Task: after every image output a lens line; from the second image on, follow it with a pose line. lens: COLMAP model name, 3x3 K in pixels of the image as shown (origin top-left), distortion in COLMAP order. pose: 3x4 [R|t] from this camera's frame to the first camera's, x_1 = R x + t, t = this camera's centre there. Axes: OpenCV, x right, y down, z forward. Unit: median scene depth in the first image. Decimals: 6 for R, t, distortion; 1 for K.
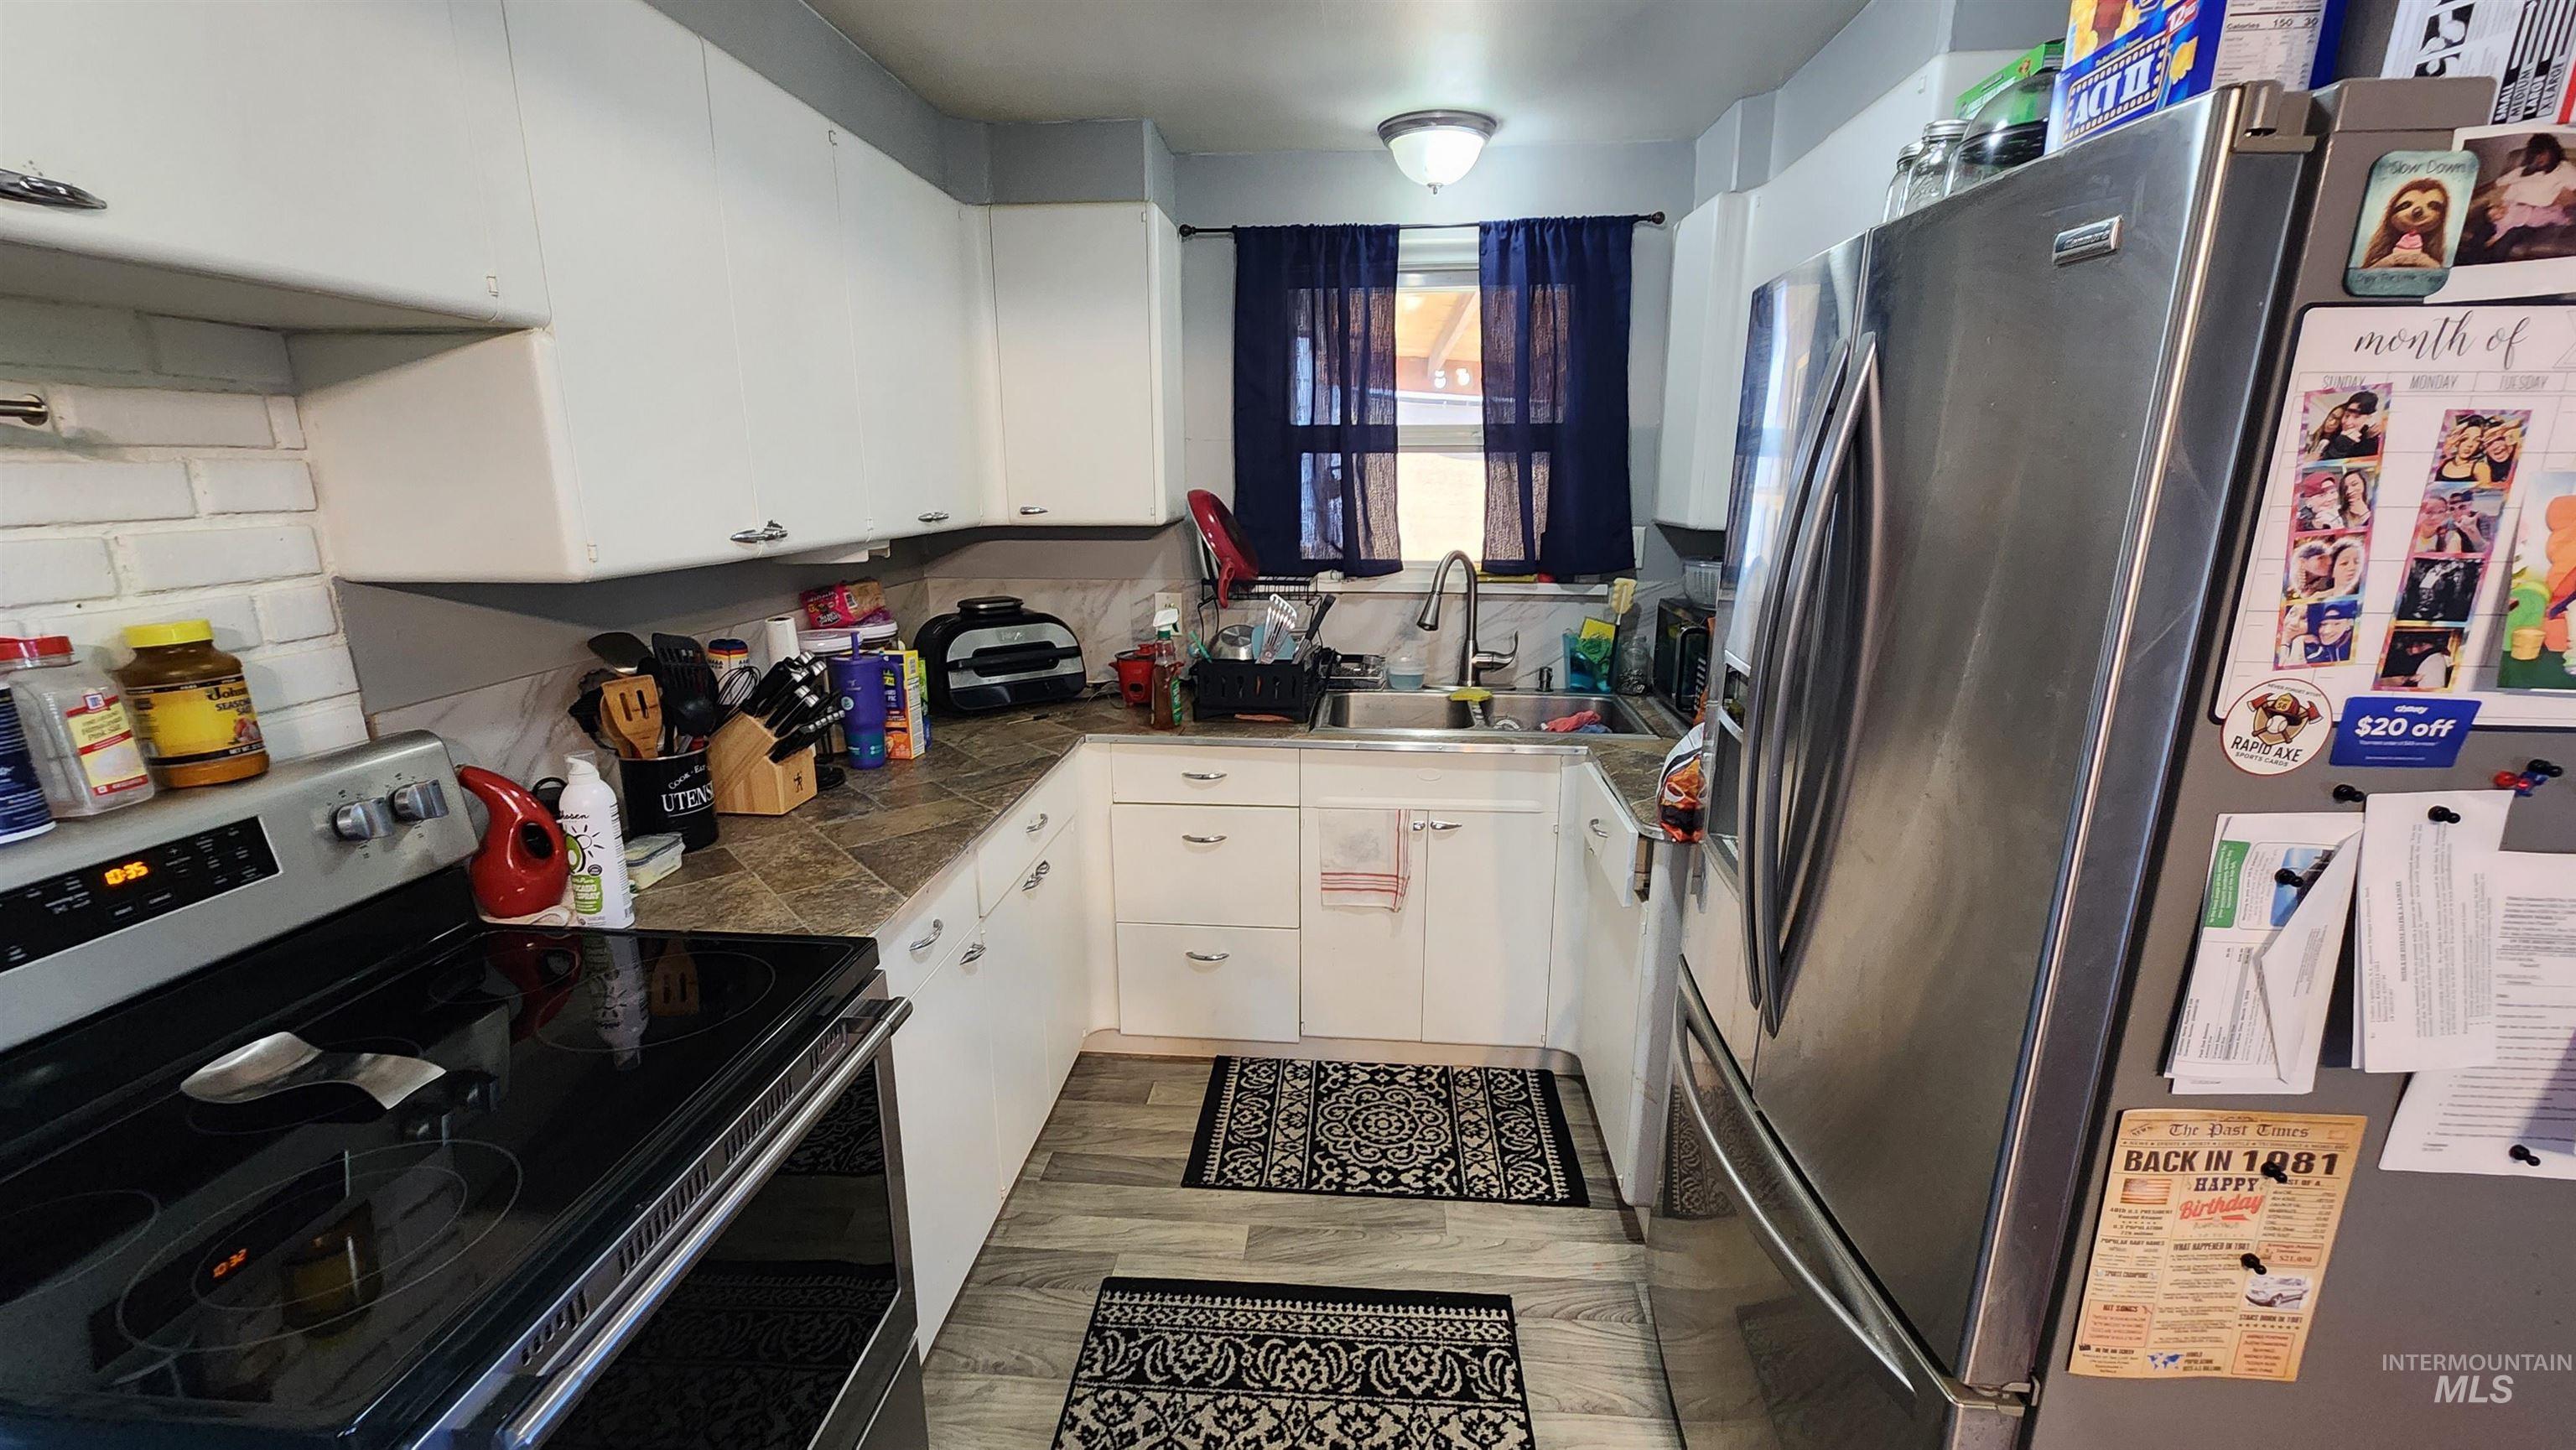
lens RADIAL K [[1055.7, 0, 1285.9], [0, 1055.7, 729.9], [0, 0, 1]] dist [-0.001251, 0.001547]
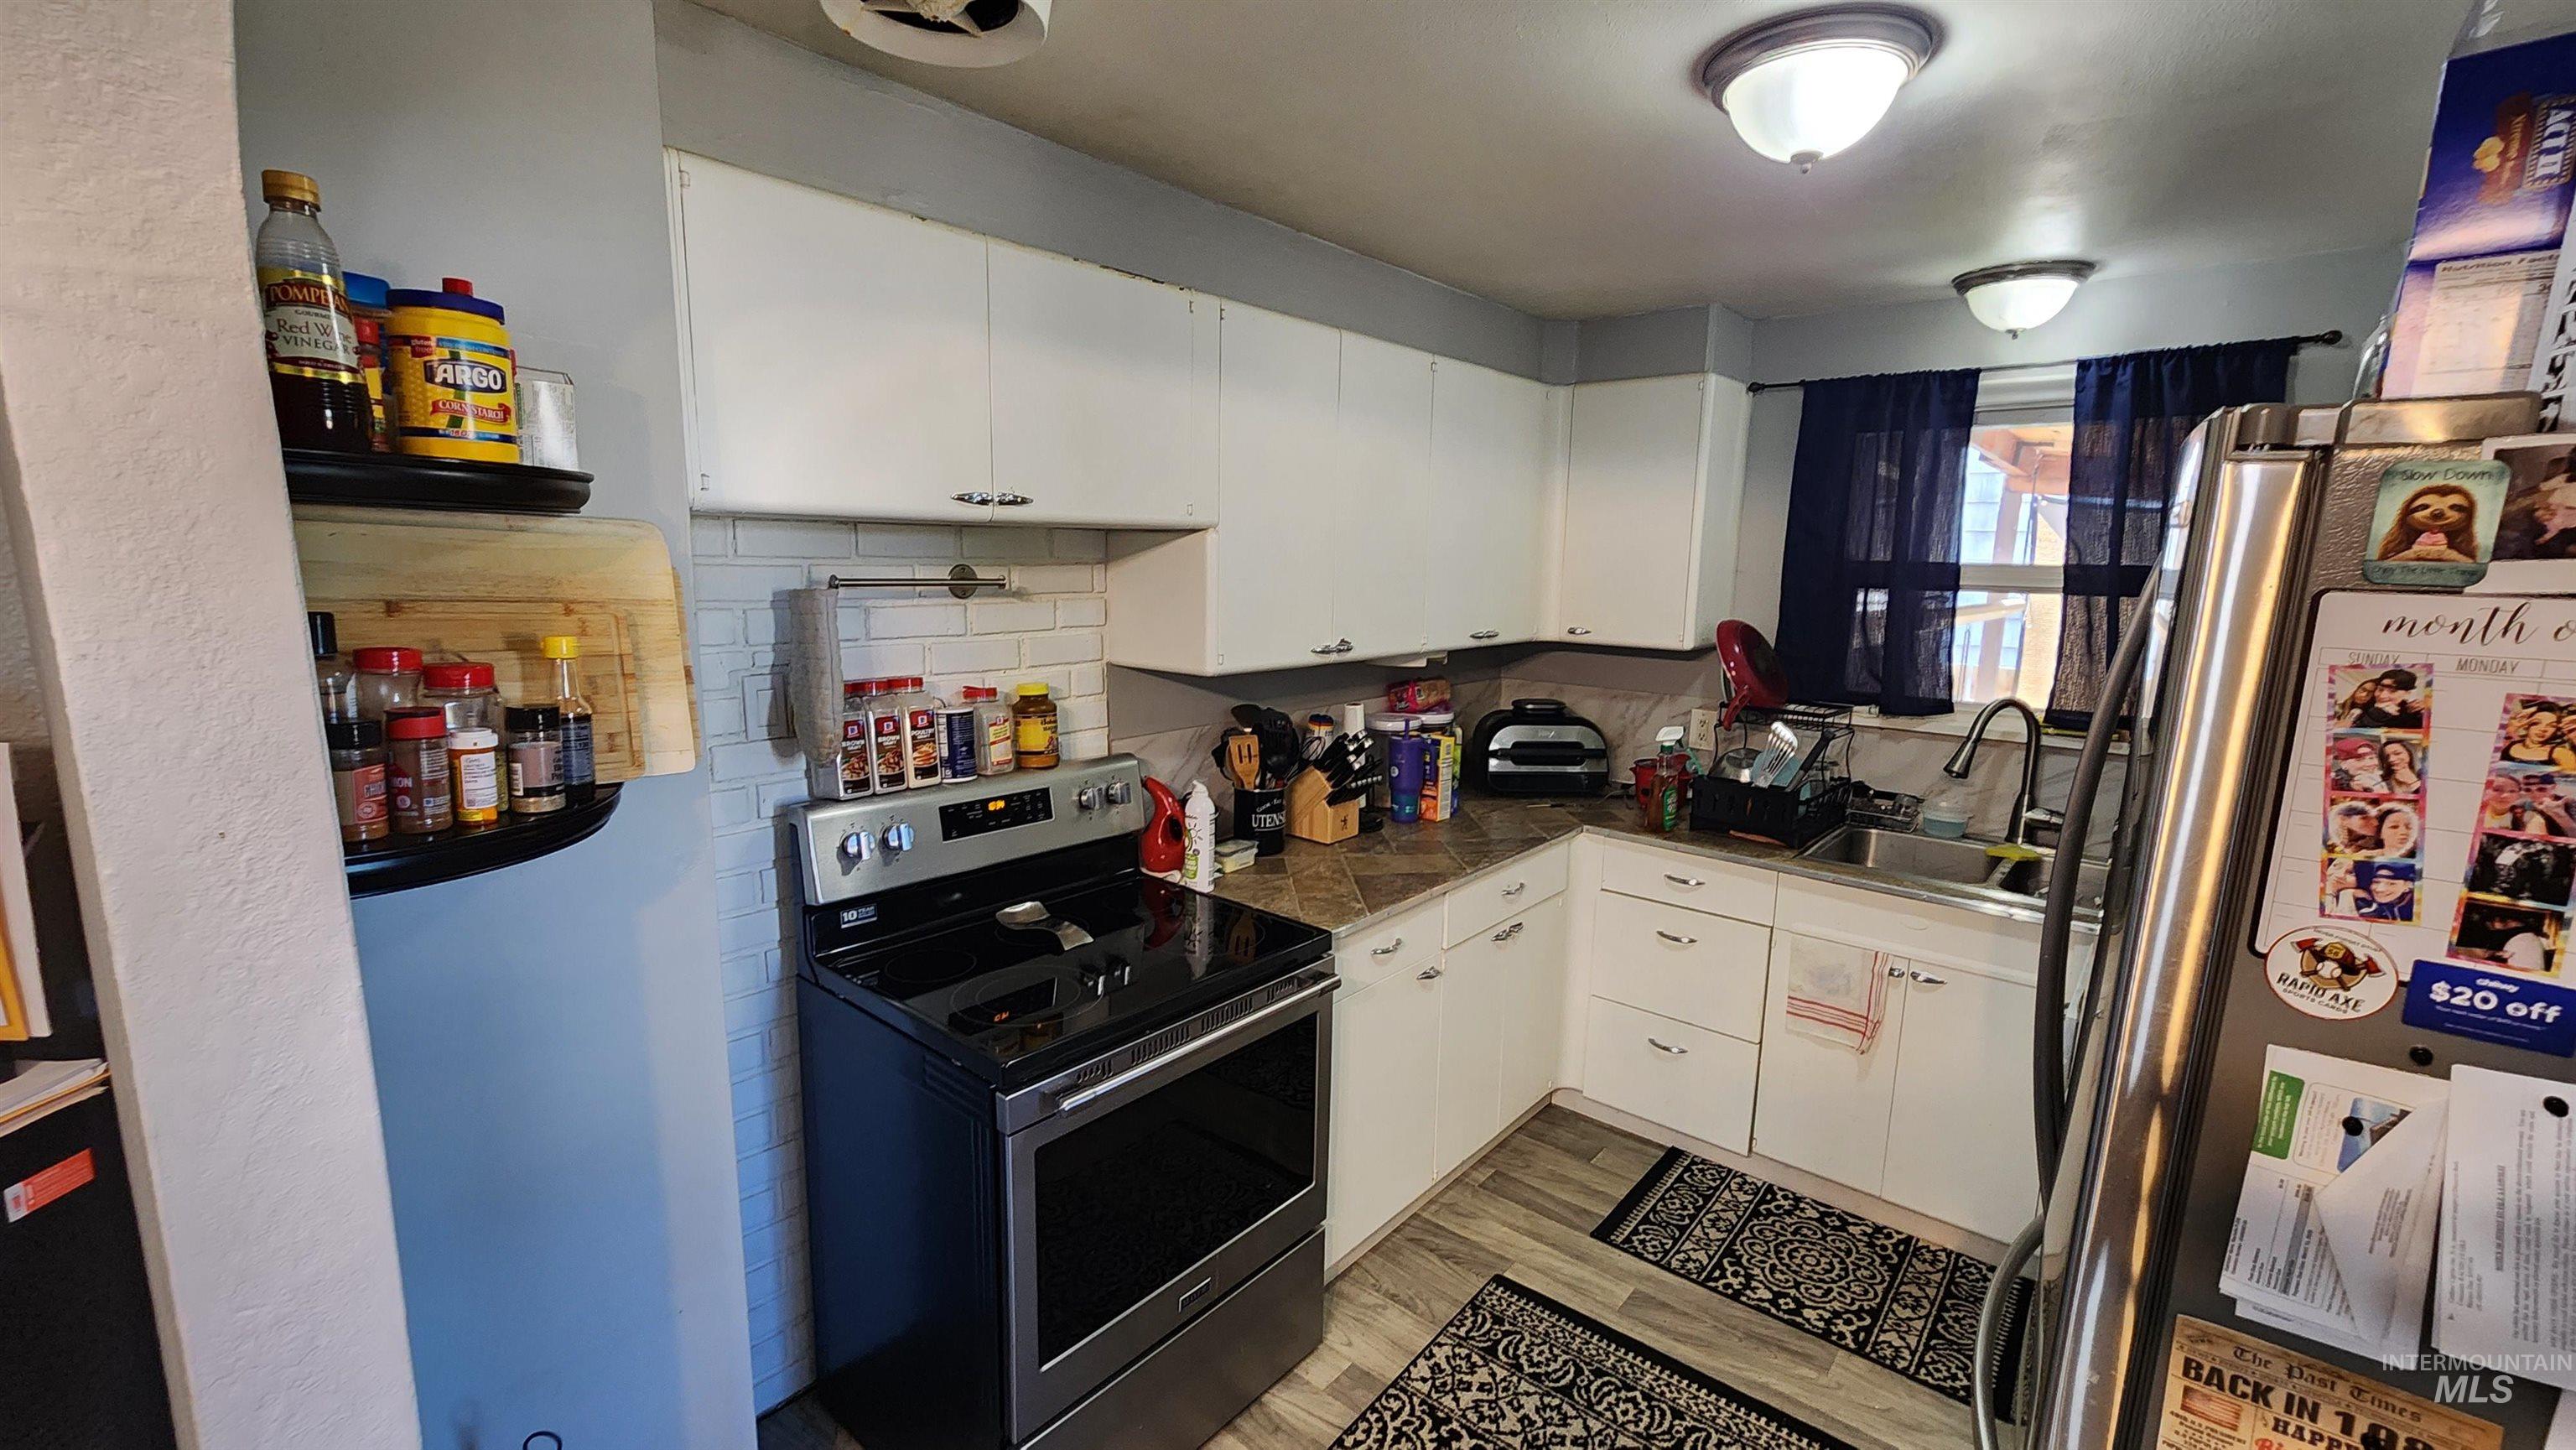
lens RADIAL K [[1055.7, 0, 1296.2], [0, 1055.7, 735.5], [0, 0, 1]] dist [-0.001251, 0.001547]
pose [[0.811686, 0.114499, -0.572762, 0.290204], [-0.156847, 0.987309, -0.024906, -0.020525], [0.562641, 0.110052, 0.819344, -0.197670]]
